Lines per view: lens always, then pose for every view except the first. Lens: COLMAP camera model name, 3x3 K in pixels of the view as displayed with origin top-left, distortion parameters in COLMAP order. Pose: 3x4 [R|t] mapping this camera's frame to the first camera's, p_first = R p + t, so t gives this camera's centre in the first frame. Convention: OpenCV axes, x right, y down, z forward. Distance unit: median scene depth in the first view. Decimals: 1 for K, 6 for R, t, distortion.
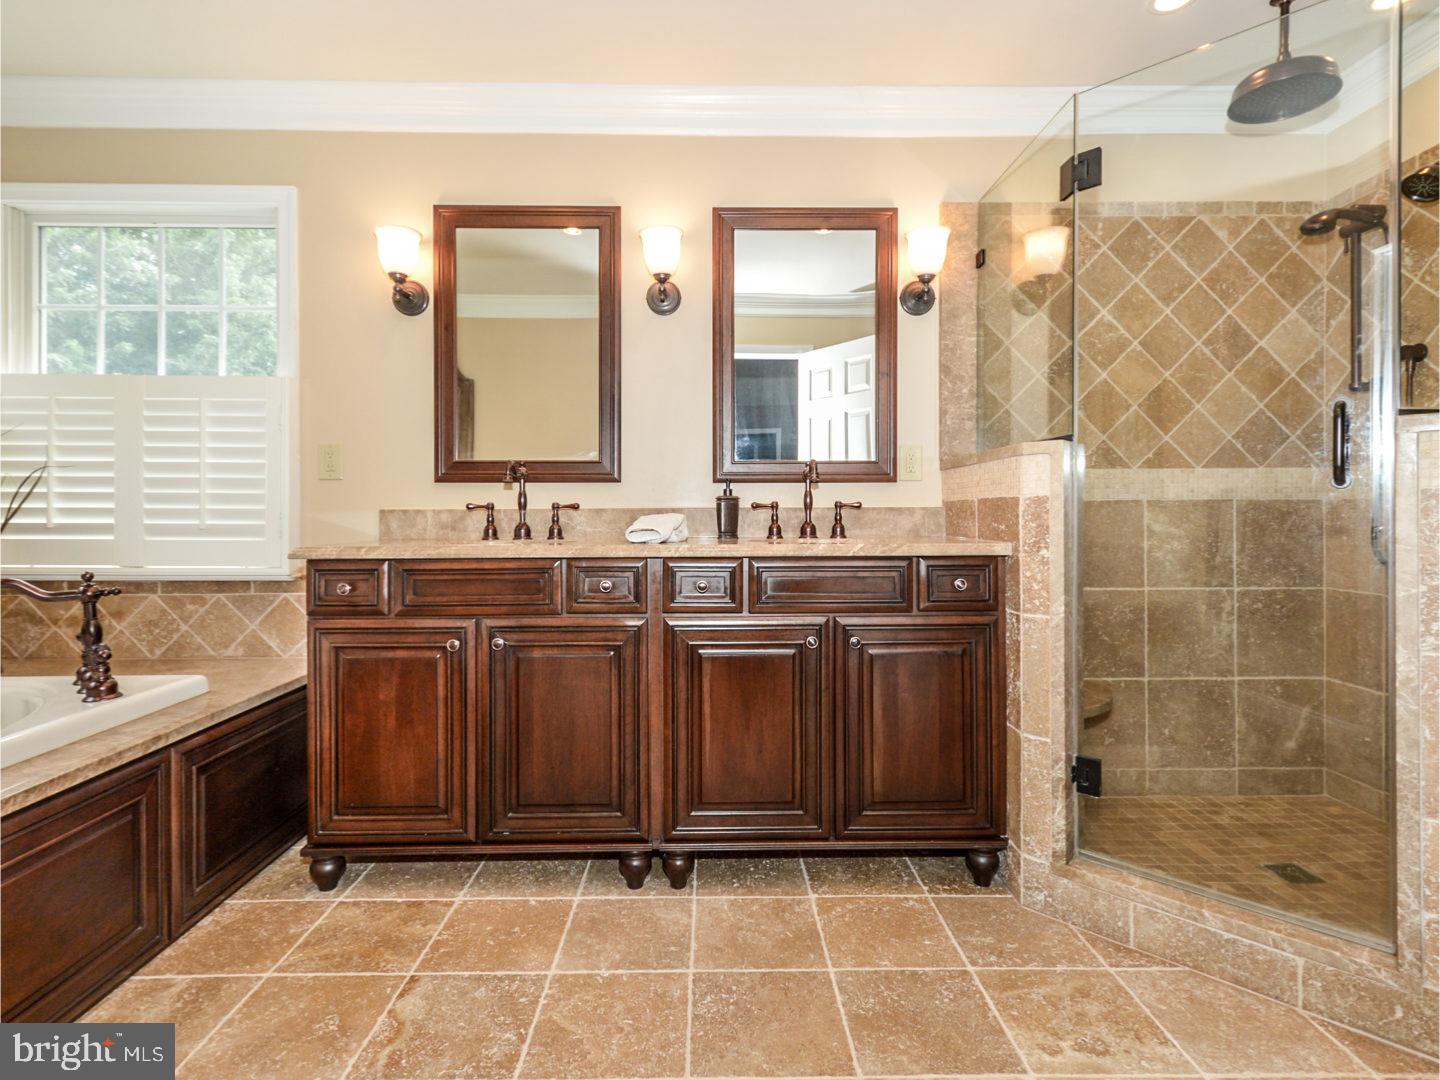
lens RADIAL K [[721.5, 0, 720.9], [0, 721.5, 512.9], [0, 0, 1]] dist [0.013084, -0.001315]
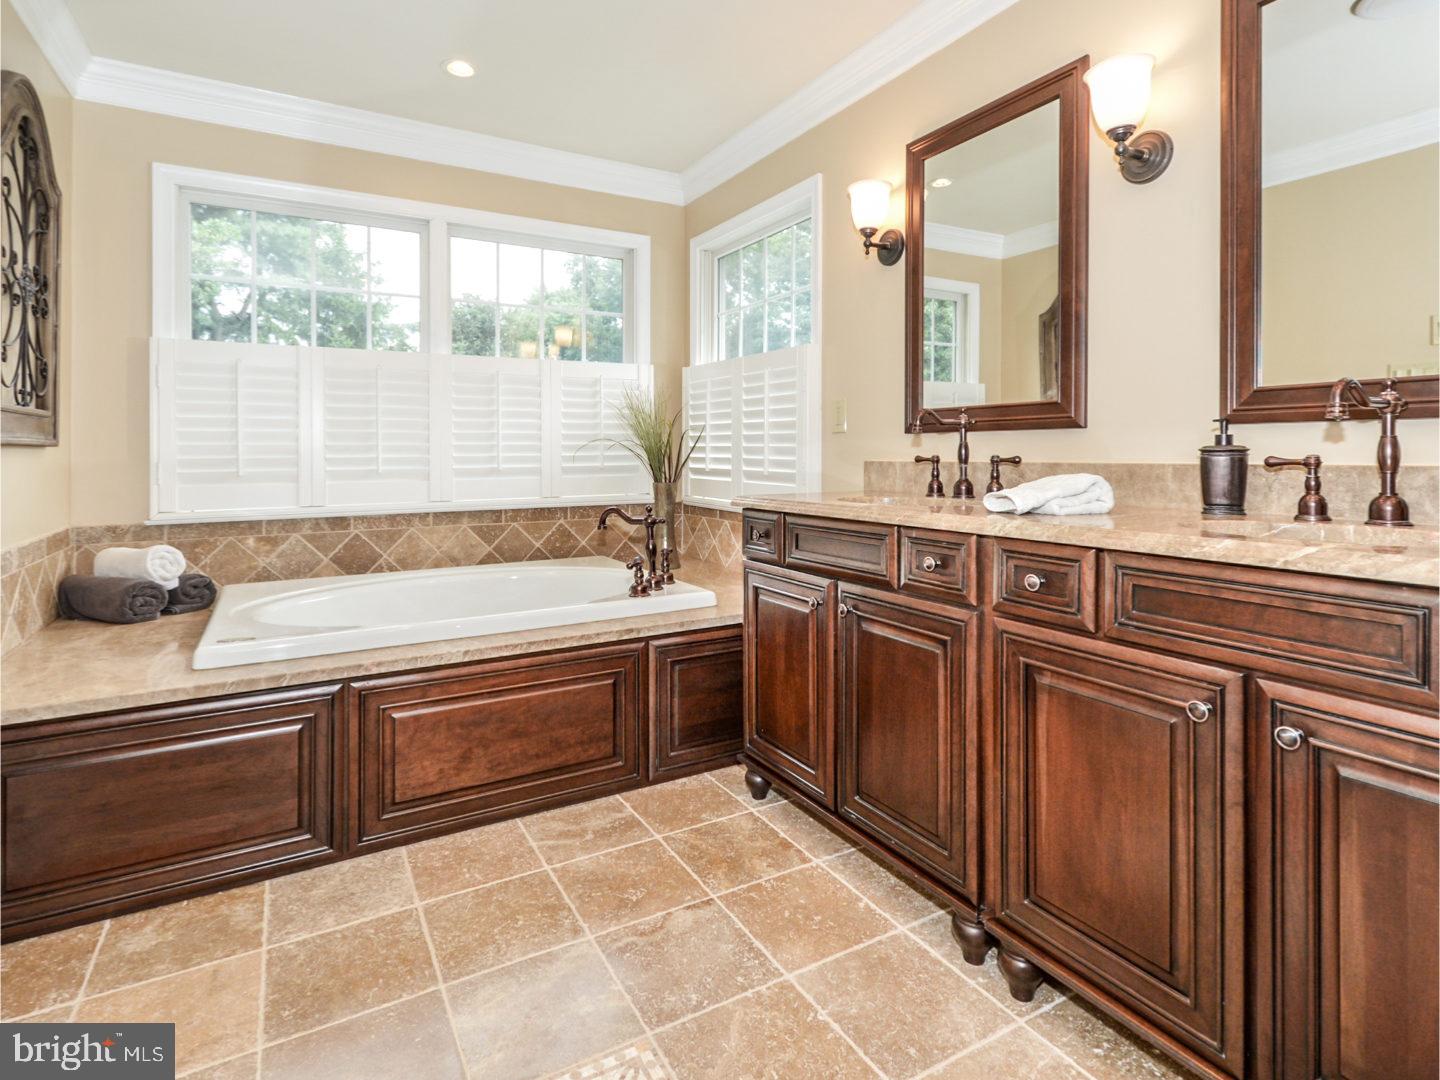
lens RADIAL K [[744.0, 0, 715.1], [0, 744.0, 458.1], [0, 0, 1]] dist [0.000497, 0.001073]
pose [[0.484922, 0.007573, -0.874524, 0.439085], [-0.000195, 0.999963, 0.008551, -0.022648], [0.874557, -0.003976, 0.484906, 0.381134]]
